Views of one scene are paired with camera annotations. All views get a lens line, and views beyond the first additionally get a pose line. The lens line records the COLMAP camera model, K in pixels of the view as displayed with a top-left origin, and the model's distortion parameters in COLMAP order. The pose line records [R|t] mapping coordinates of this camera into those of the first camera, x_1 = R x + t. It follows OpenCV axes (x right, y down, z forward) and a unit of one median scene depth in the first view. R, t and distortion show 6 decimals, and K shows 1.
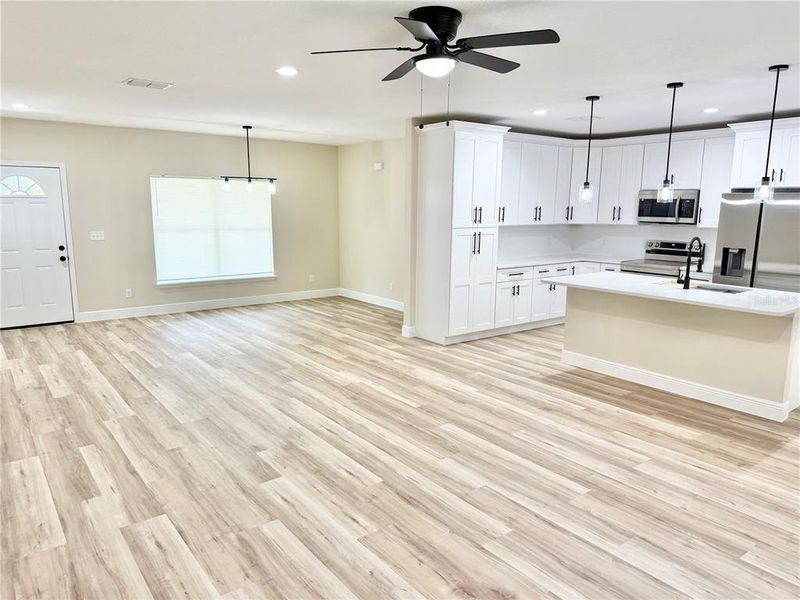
lens RADIAL K [[561.7, 0, 392.8], [0, 561.7, 307.6], [0, 0, 1]] dist [0.065114, -0.074974]
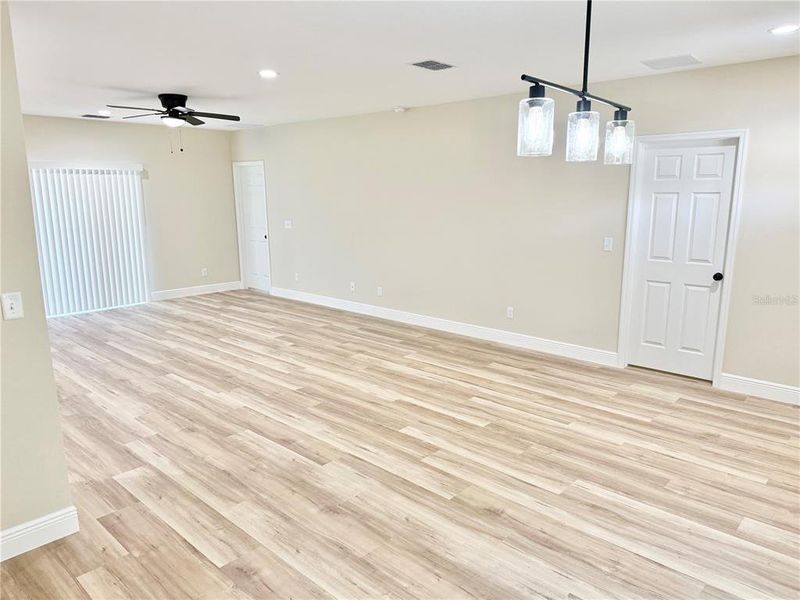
lens RADIAL K [[561.7, 0, 405.4], [0, 561.7, 294.7], [0, 0, 1]] dist [0.065114, -0.074974]
pose [[-0.982270, 0.026414, -0.185602, -0.182064], [-0.041256, 0.935297, 0.351451, -0.334680], [0.182876, 0.352877, -0.917624, 1.781293]]
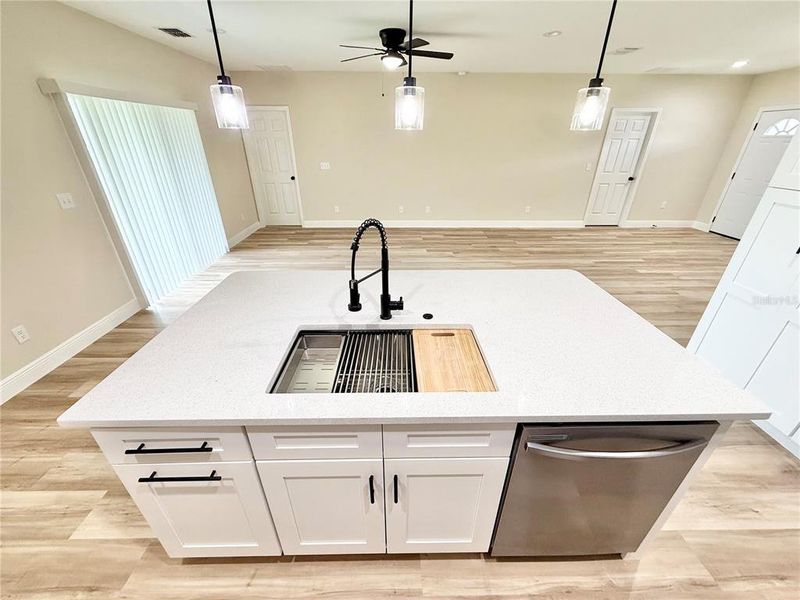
lens RADIAL K [[320.4, 0, 397.6], [0, 320.4, 298.5], [0, 0, 1]] dist [-0.001225, 0.000809]
pose [[-0.587594, 0.355904, -0.726681, 0.683158], [-0.155564, 0.831631, 0.533095, -0.193335], [0.794061, 0.426289, -0.433295, 1.051419]]
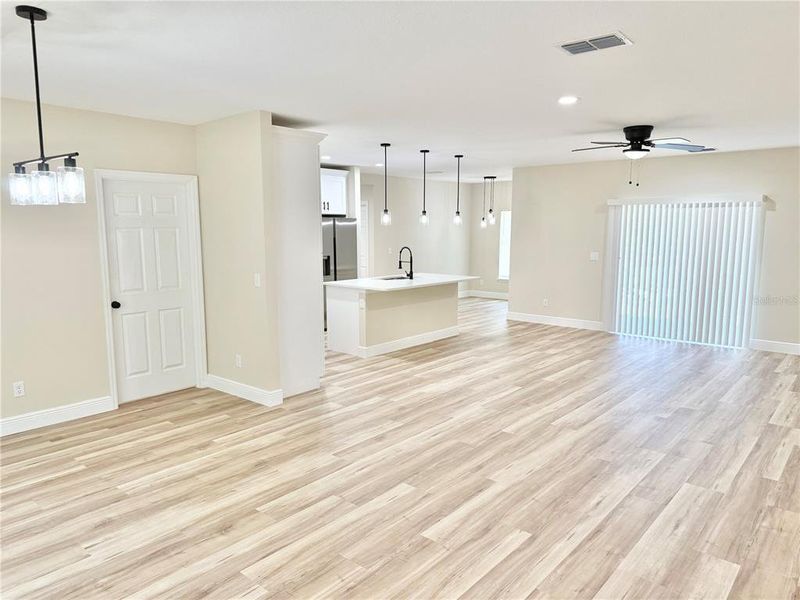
lens RADIAL K [[561.7, 0, 406.6], [0, 561.7, 300.3], [0, 0, 1]] dist [0.065114, -0.074974]
pose [[-0.220636, -0.139635, 0.965309, -0.939729], [0.176107, 0.967730, 0.180237, -0.244180], [-0.959326, 0.209764, -0.188925, 1.241778]]
